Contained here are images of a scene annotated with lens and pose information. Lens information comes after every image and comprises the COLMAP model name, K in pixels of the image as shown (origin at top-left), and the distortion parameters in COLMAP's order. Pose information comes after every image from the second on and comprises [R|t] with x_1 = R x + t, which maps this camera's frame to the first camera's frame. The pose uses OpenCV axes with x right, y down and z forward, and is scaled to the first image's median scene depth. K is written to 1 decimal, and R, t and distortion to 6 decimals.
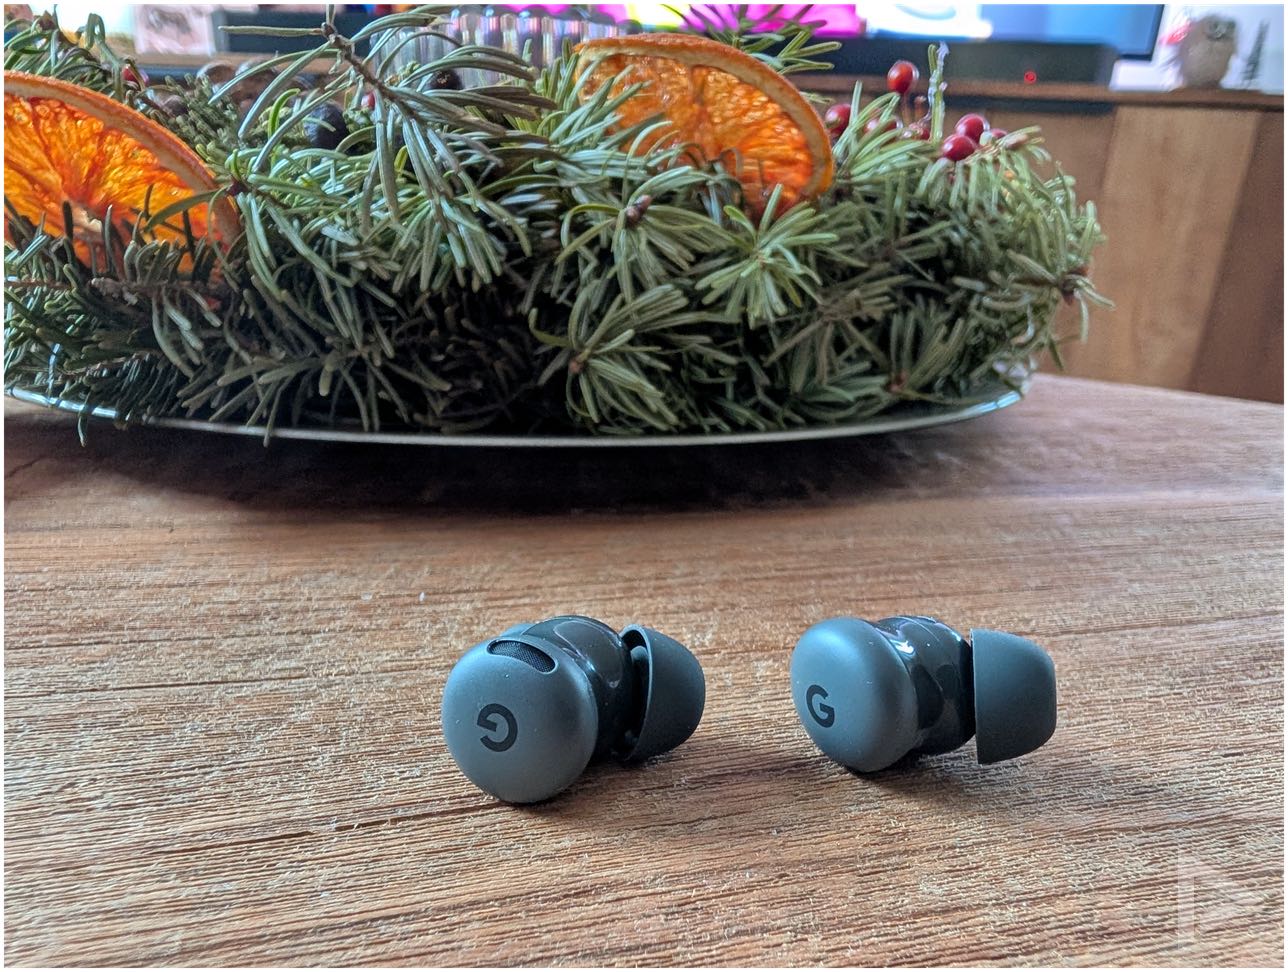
lens RADIAL K [[999.8, 0, 644.0], [0, 999.8, 611.7], [0, 0, 1]] dist [0.005327, -0.003385]
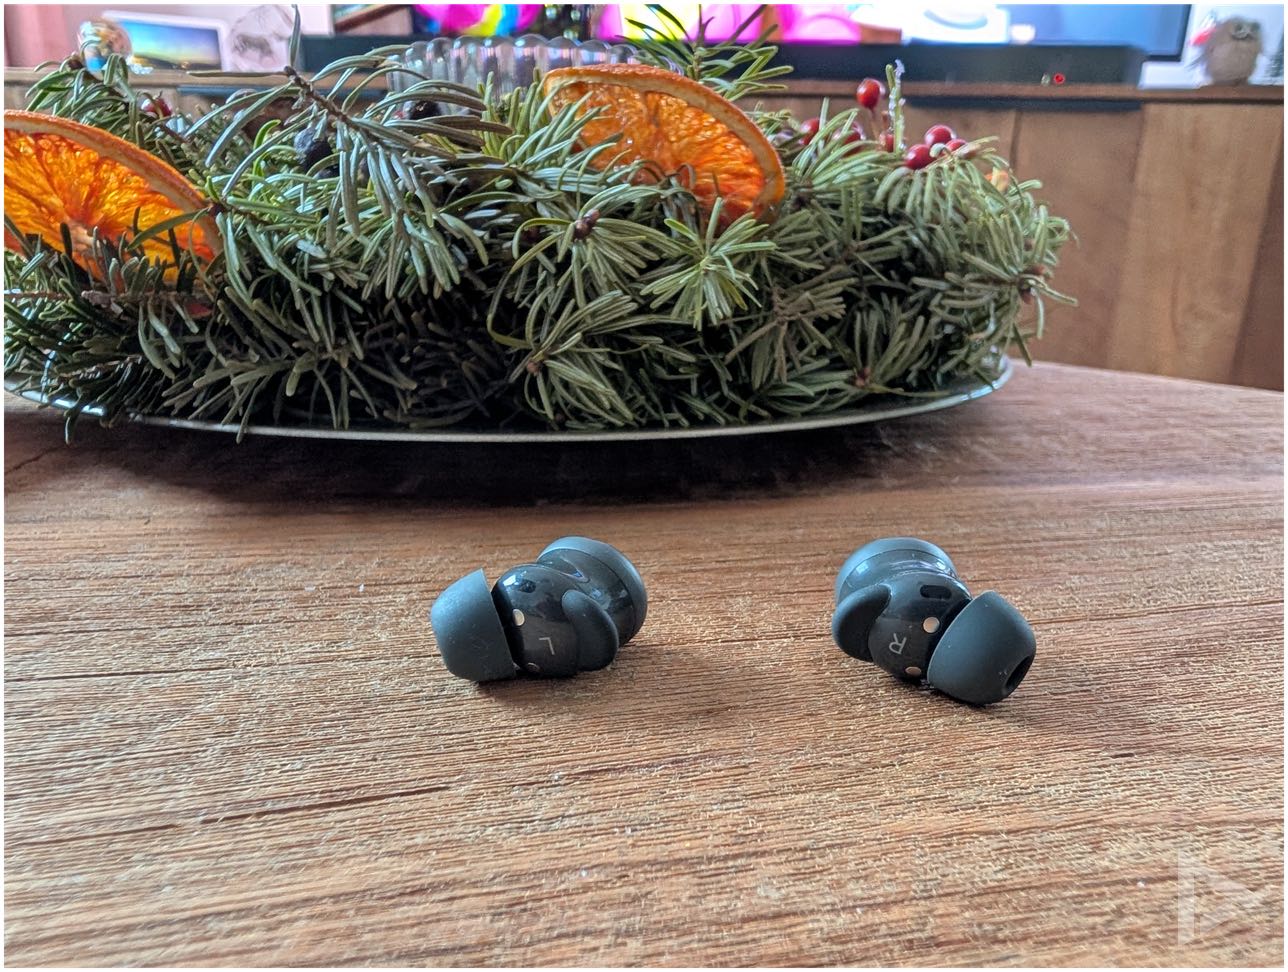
lens RADIAL K [[989.6, 0, 655.7], [0, 989.6, 489.1], [0, 0, 1]] dist [0.003058, 0.002844]
pose [[0.998949, -0.001130, -0.045824, 0.112608], [-0.003567, 0.994748, -0.102293, -0.011565], [0.045699, 0.102349, 0.993698, -0.015121]]
